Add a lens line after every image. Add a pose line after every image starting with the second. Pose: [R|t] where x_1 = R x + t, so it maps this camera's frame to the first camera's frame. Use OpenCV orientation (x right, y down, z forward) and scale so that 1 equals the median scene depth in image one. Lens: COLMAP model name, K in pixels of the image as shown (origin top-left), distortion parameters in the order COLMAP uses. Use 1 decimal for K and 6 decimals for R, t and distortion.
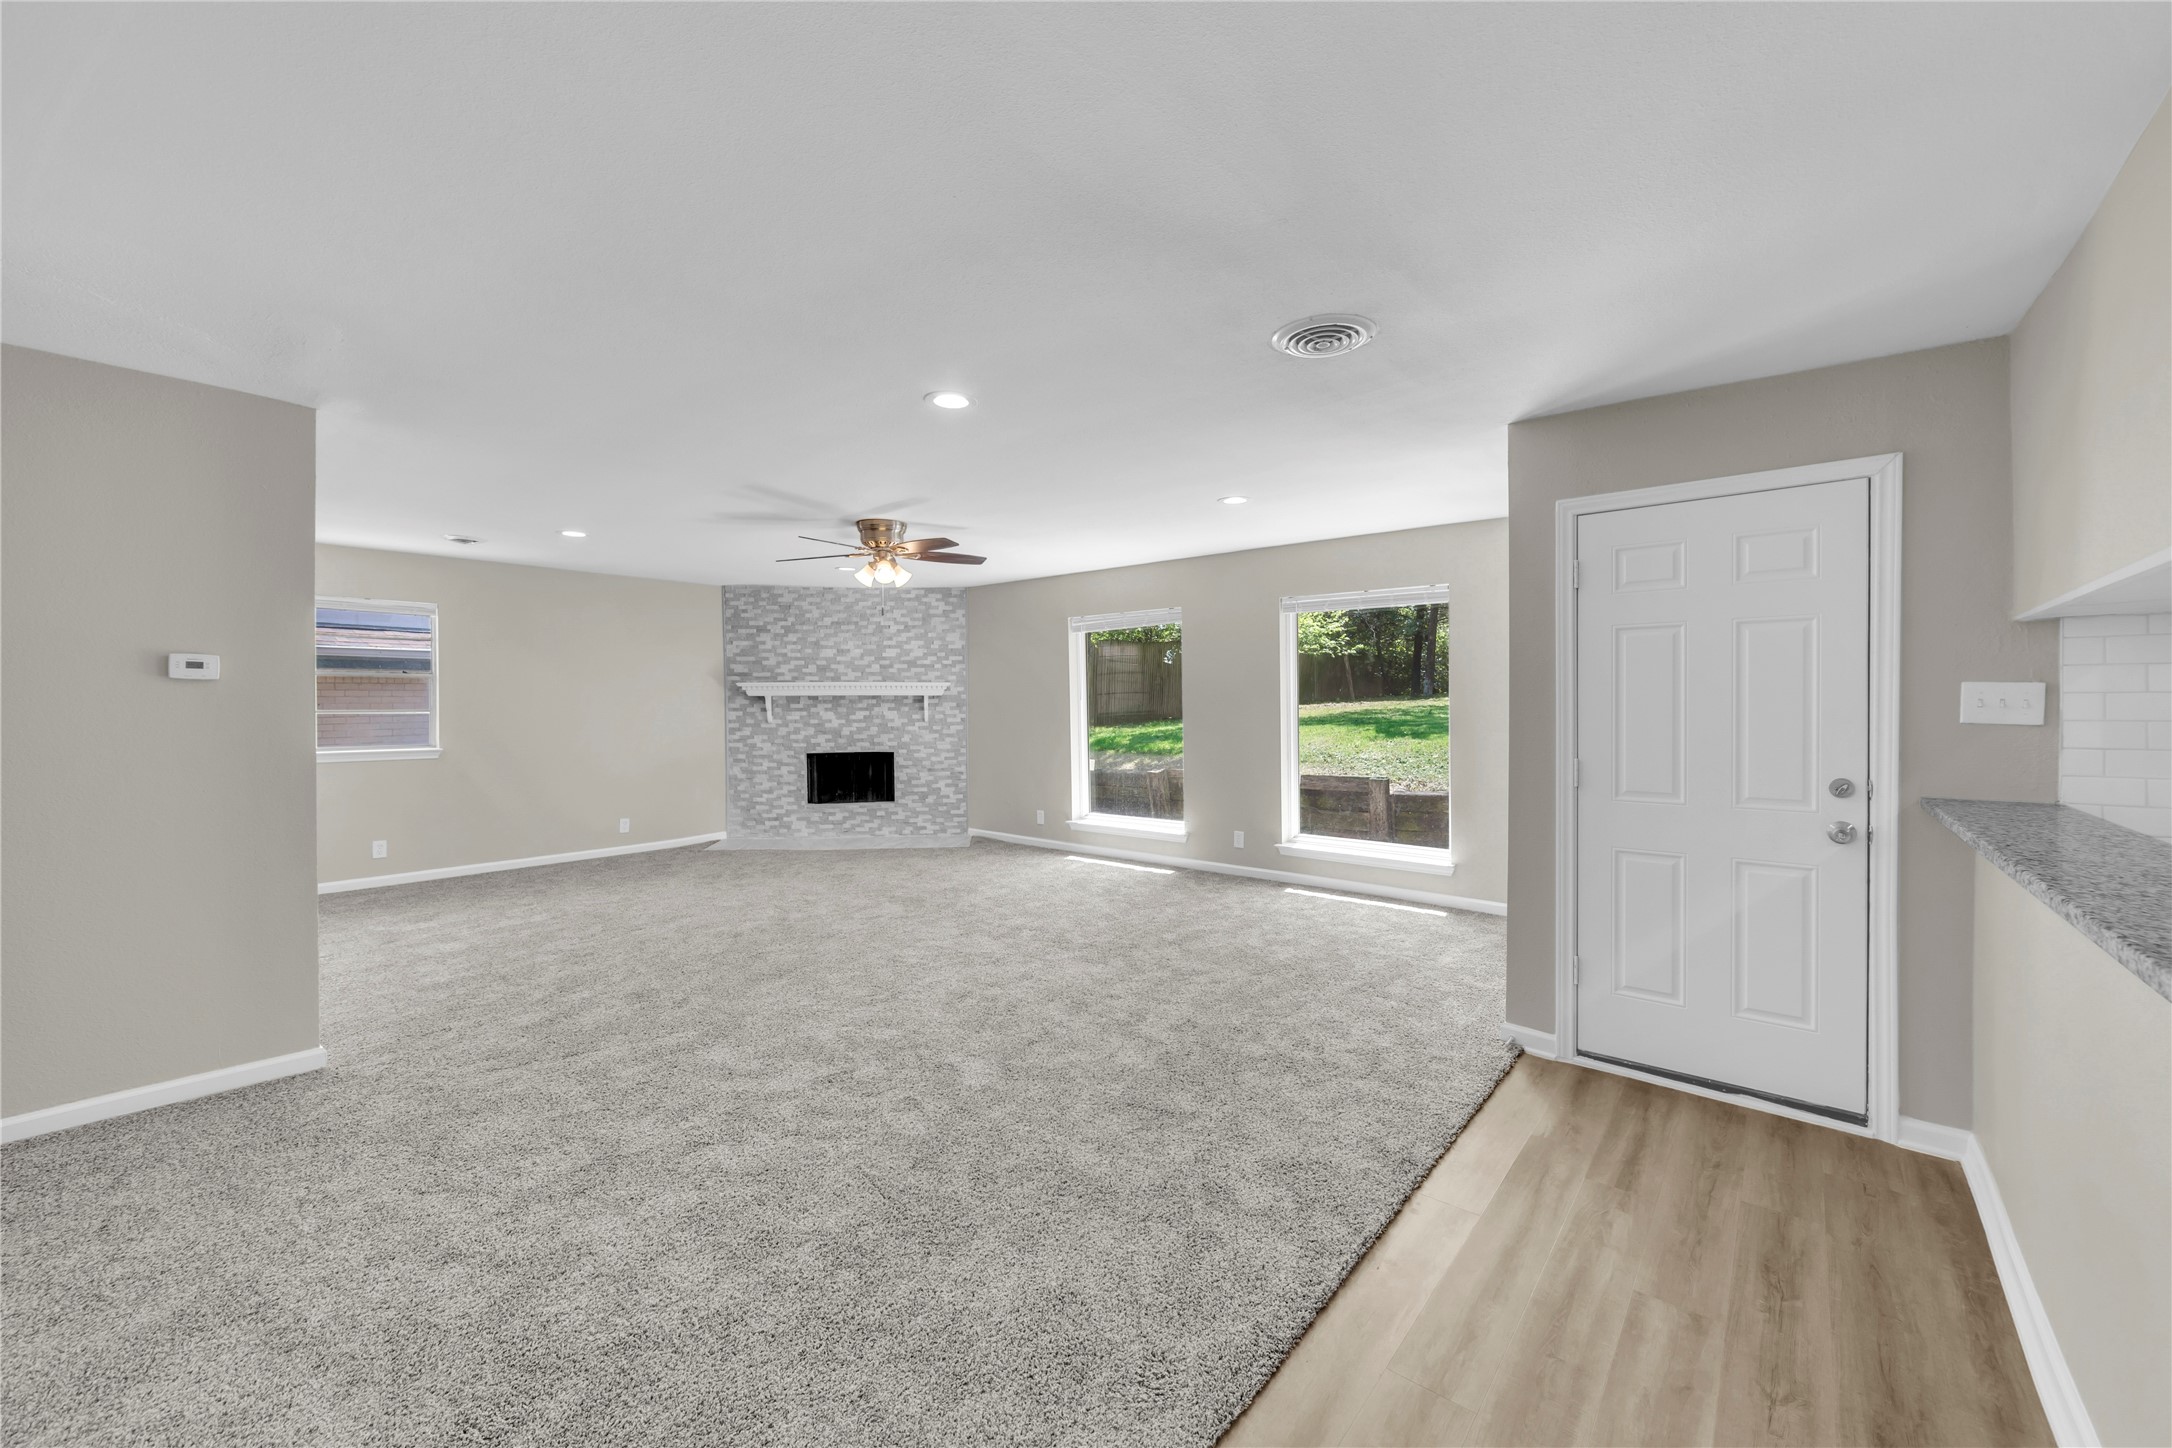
lens RADIAL K [[856.1, 0, 1095.1], [0, 856.1, 711.5], [0, 0, 1]] dist [-0.002525, 0.000109]
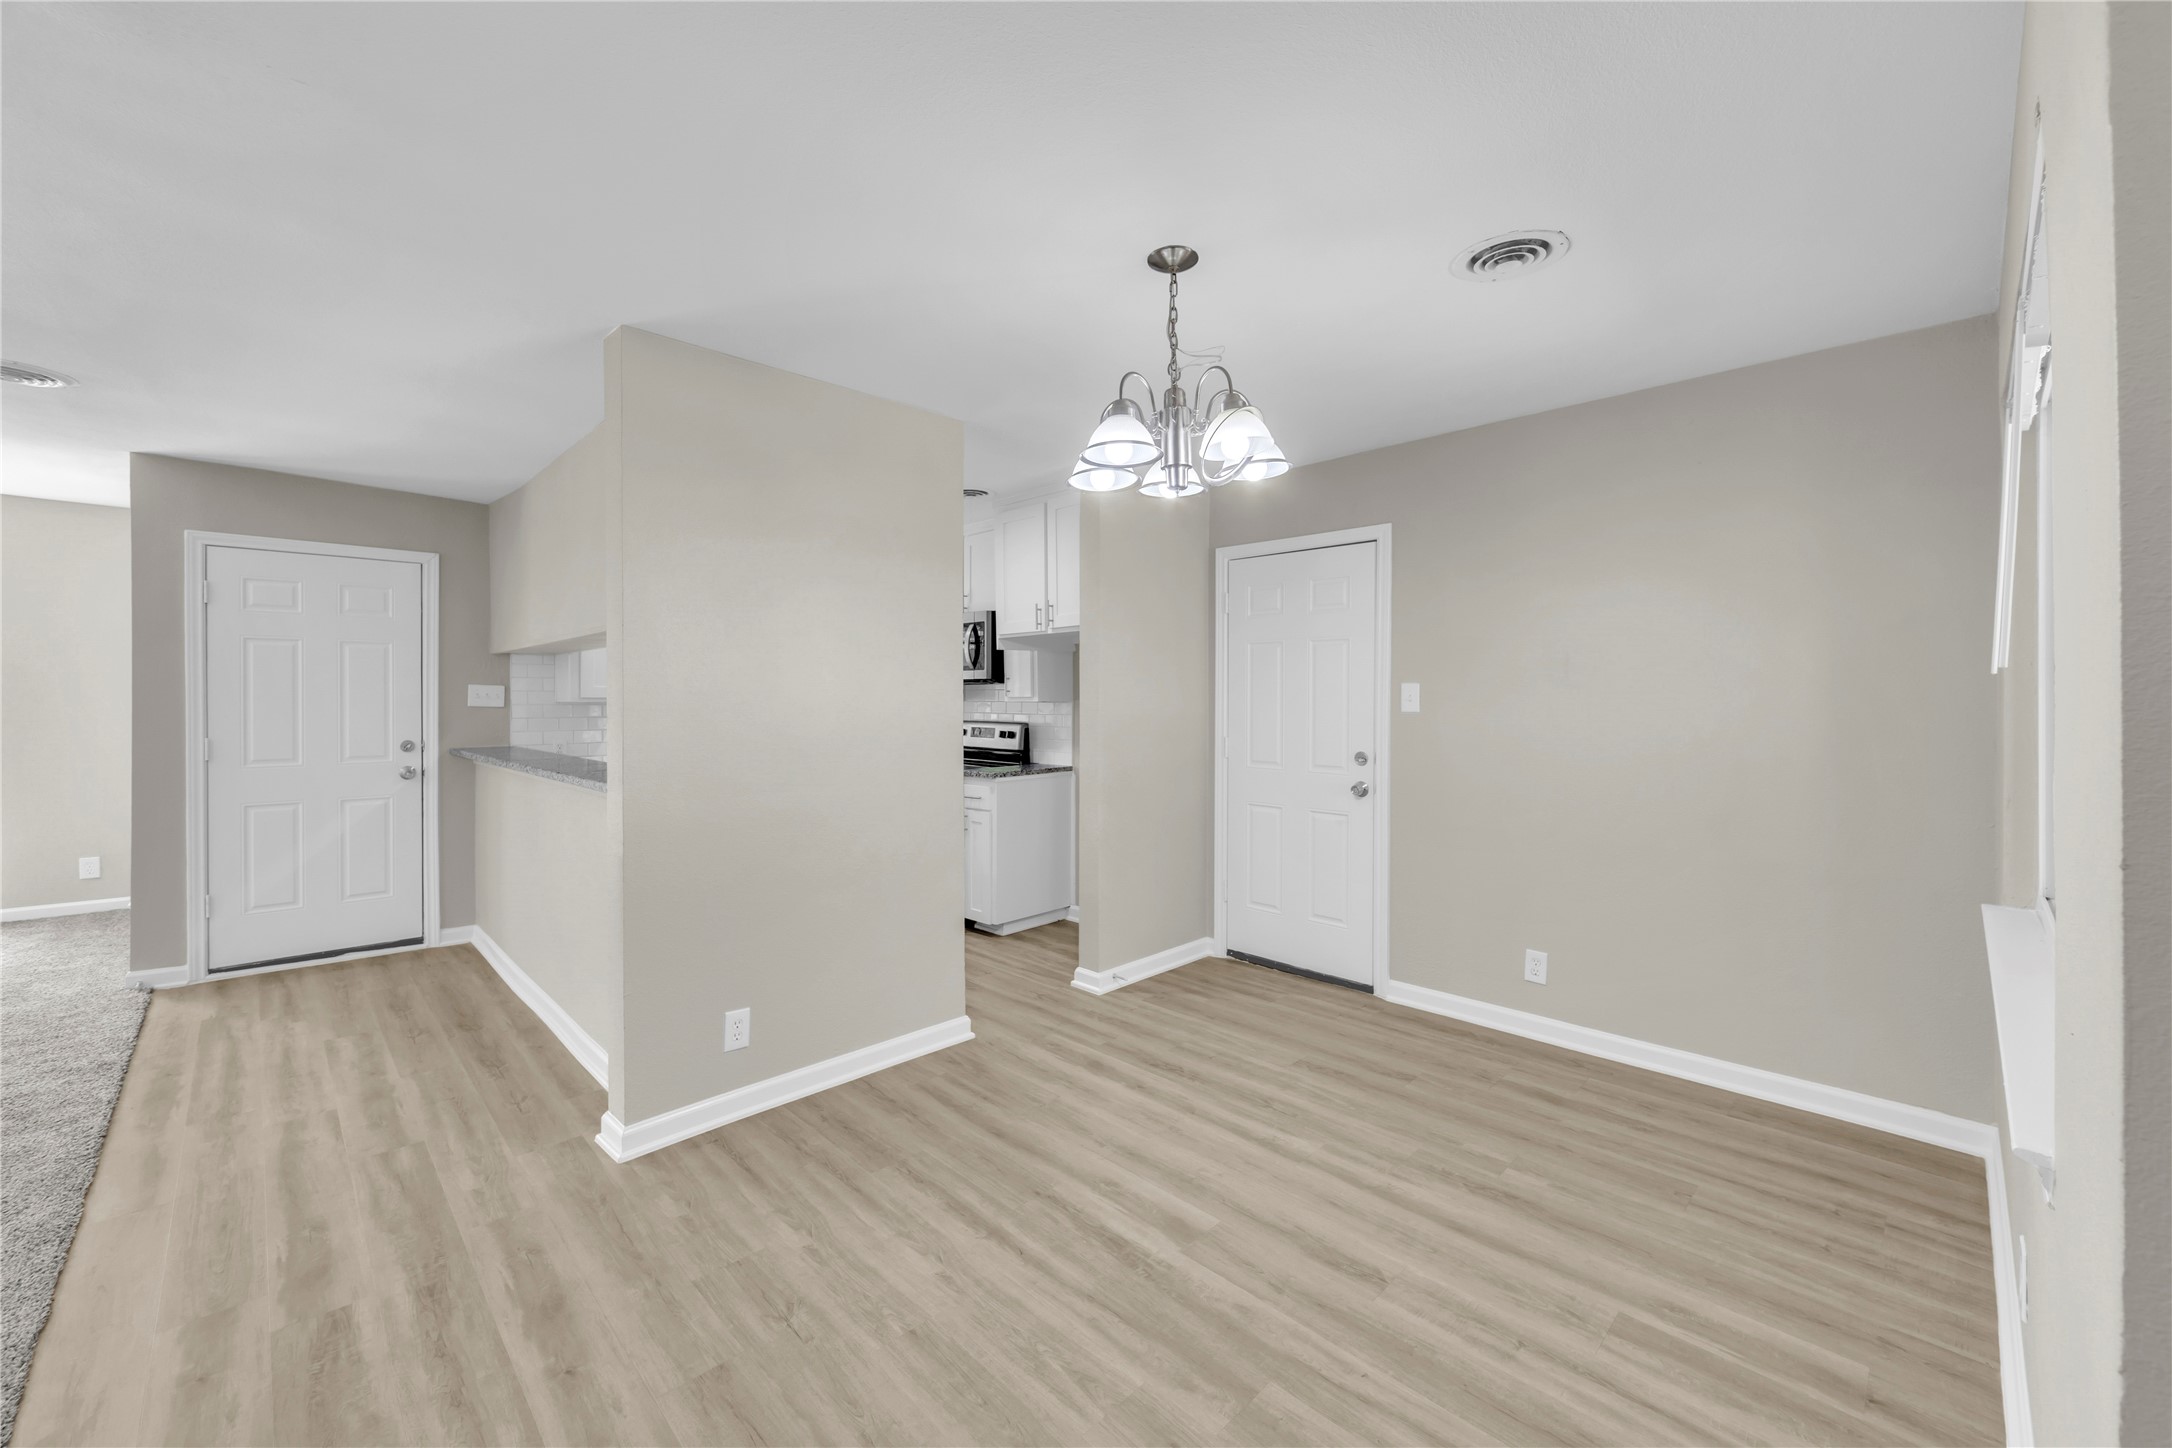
lens RADIAL K [[855.5, 0, 1081.7], [0, 855.5, 703.8], [0, 0, 1]] dist [-0.002239, -0.000809]
pose [[0.109619, -0.001152, 0.993973, -0.202365], [0.009211, 0.999958, 0.000143, 0.005931], [-0.993931, 0.009140, 0.109625, -0.155923]]
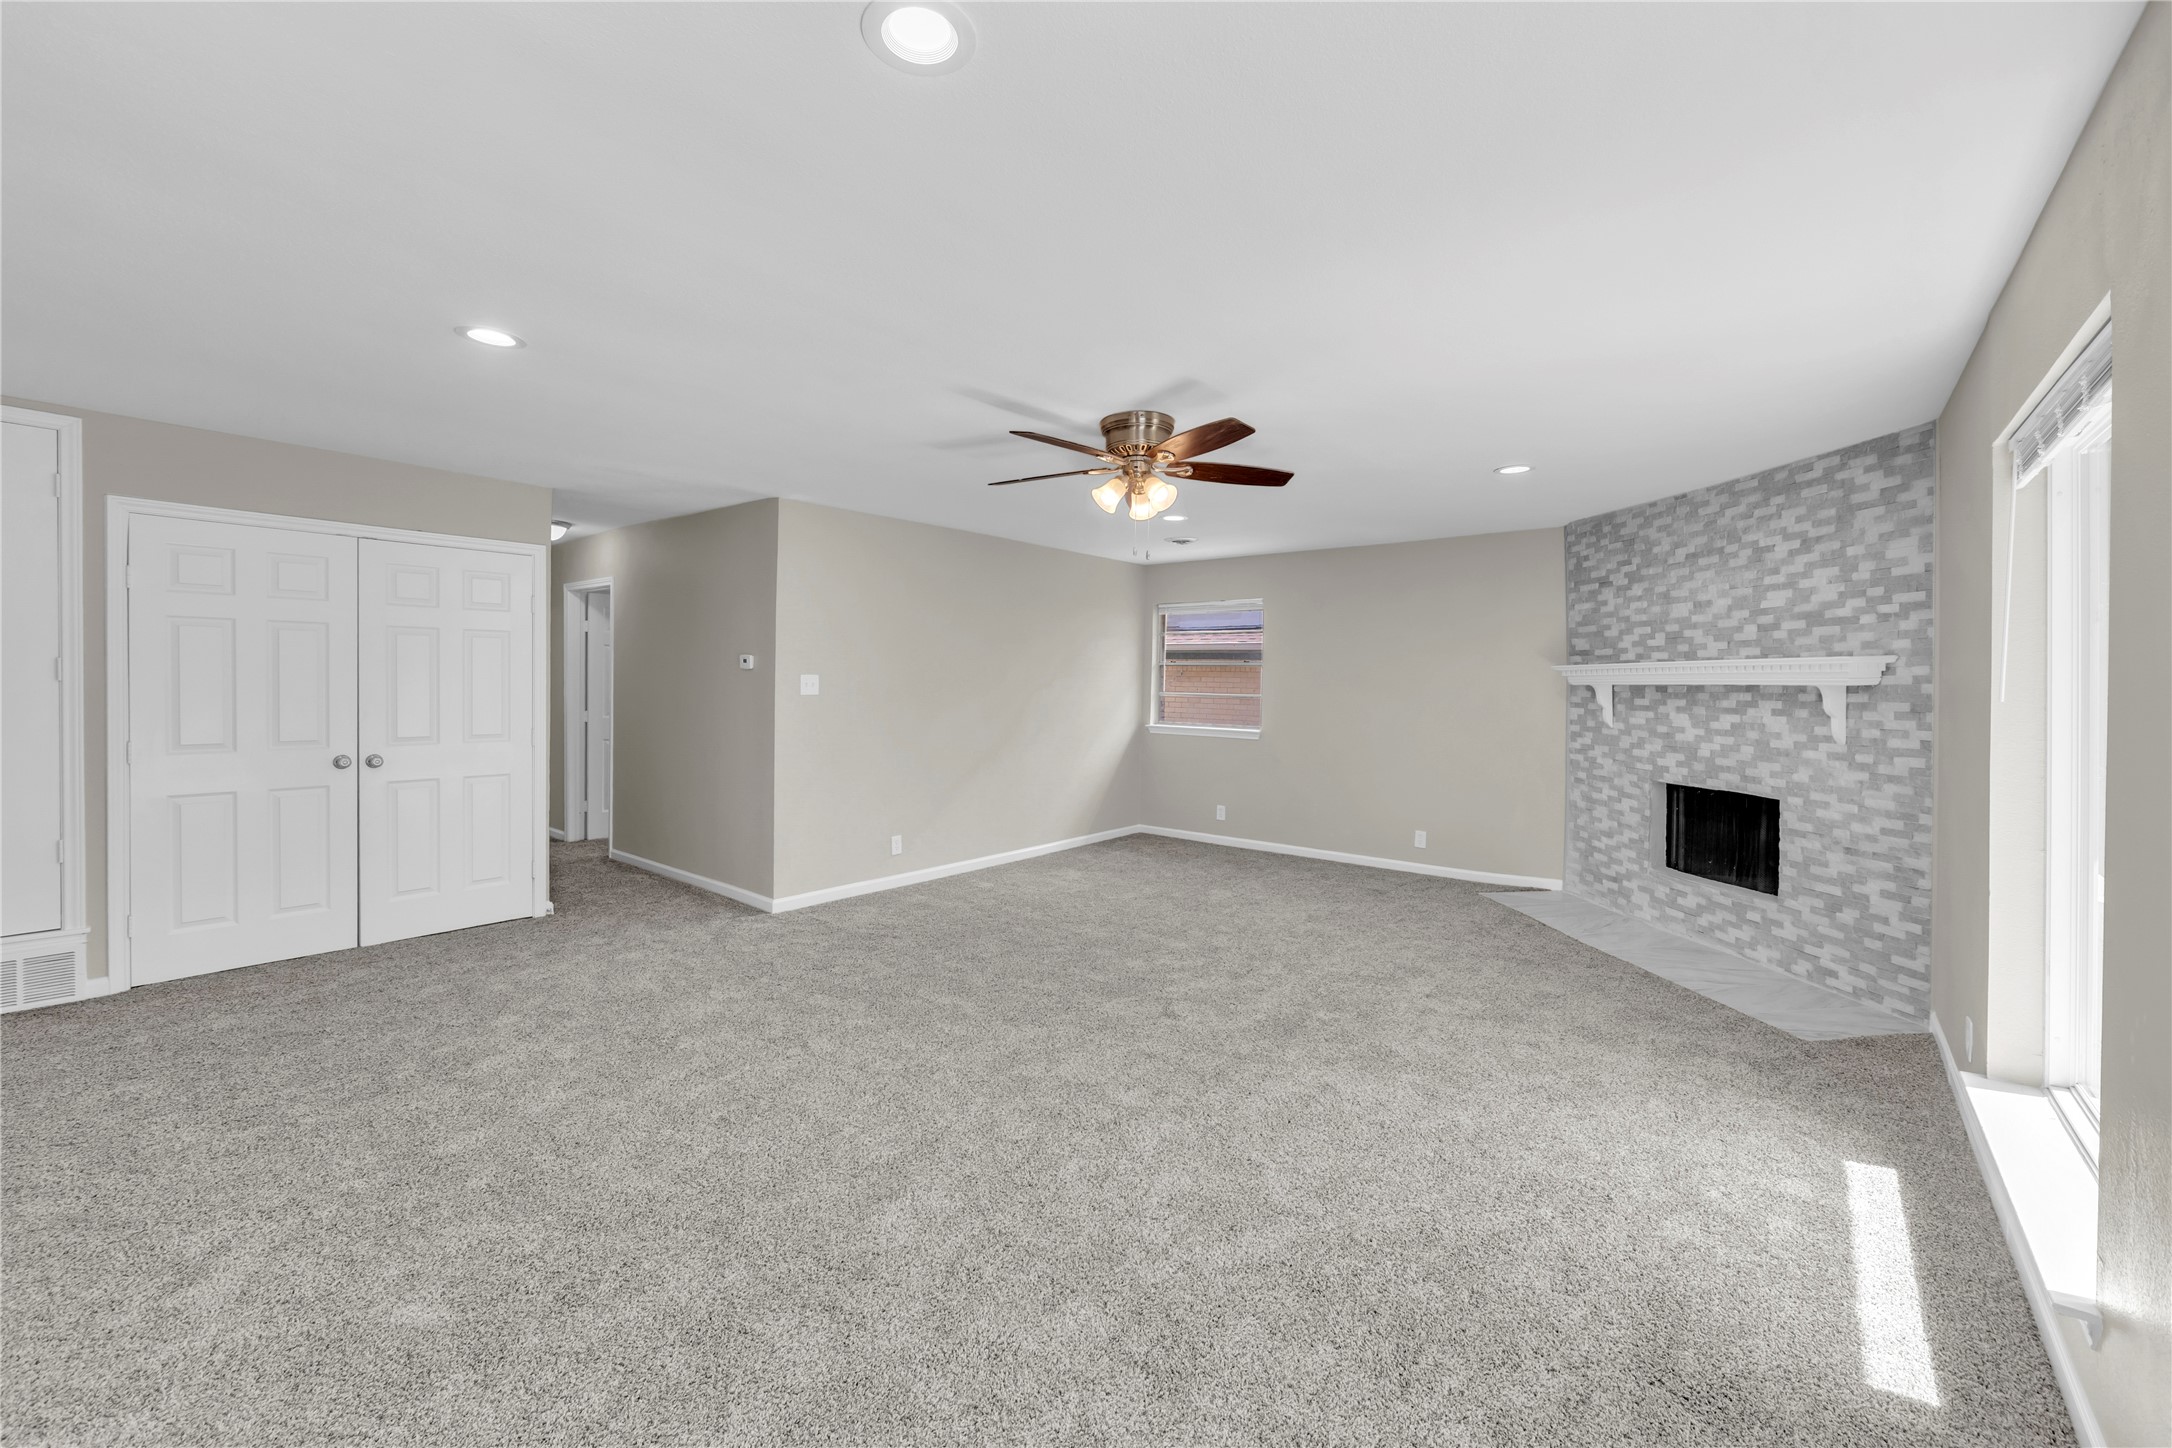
lens RADIAL K [[873.5, 0, 1085.2], [0, 873.5, 694.1], [0, 0, 1]] dist [-0.001200, -0.000144]
pose [[-0.004774, 0.013975, -0.999891, 0.274010], [-0.026371, 0.999553, 0.014096, -0.010429], [0.999641, 0.026436, -0.004403, 0.611811]]
